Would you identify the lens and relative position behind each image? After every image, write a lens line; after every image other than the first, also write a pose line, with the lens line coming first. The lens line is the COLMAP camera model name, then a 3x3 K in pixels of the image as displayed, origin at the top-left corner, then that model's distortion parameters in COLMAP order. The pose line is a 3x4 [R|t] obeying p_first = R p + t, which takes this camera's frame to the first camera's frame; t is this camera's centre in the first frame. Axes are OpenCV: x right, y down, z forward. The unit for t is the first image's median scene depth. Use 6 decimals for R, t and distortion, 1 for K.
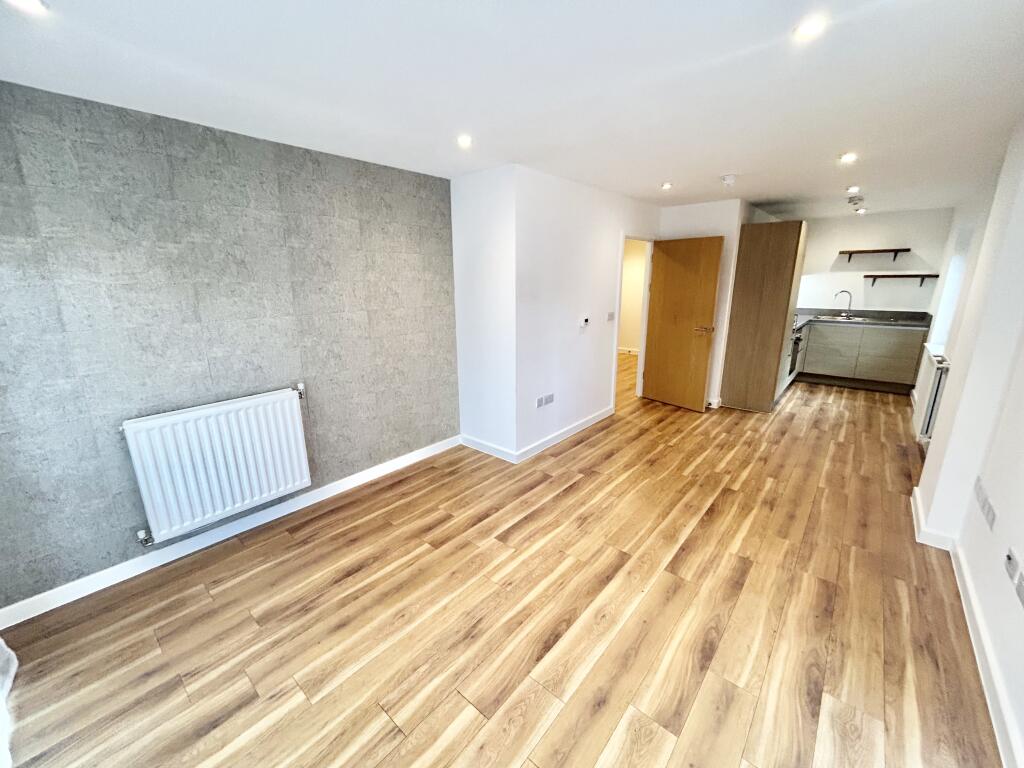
lens RADIAL K [[412.9, 0, 507.9], [0, 412.9, 381.0], [0, 0, 1]] dist [0.000942, 0.000579]
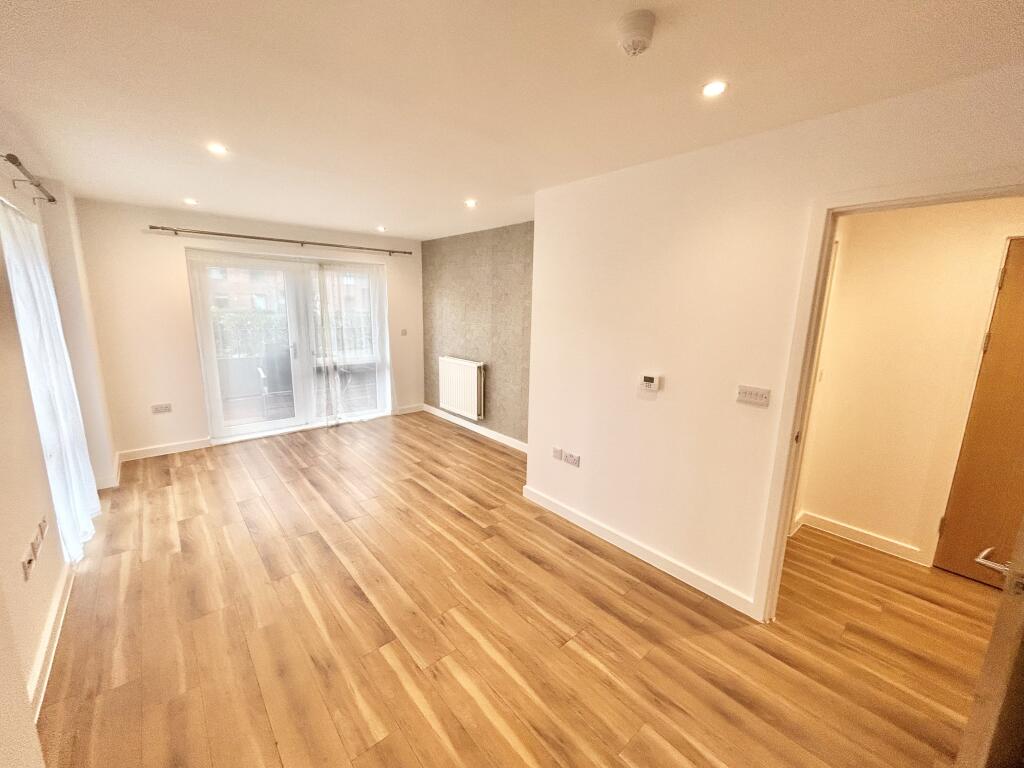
lens RADIAL K [[412.9, 0, 512.5], [0, 412.9, 384.4], [0, 0, 1]] dist [0.000942, 0.000579]
pose [[-0.138360, 0.196573, -0.970678, 1.088745], [-0.262567, 0.937752, 0.227332, -0.305553], [0.954943, 0.286321, -0.078134, 1.172130]]
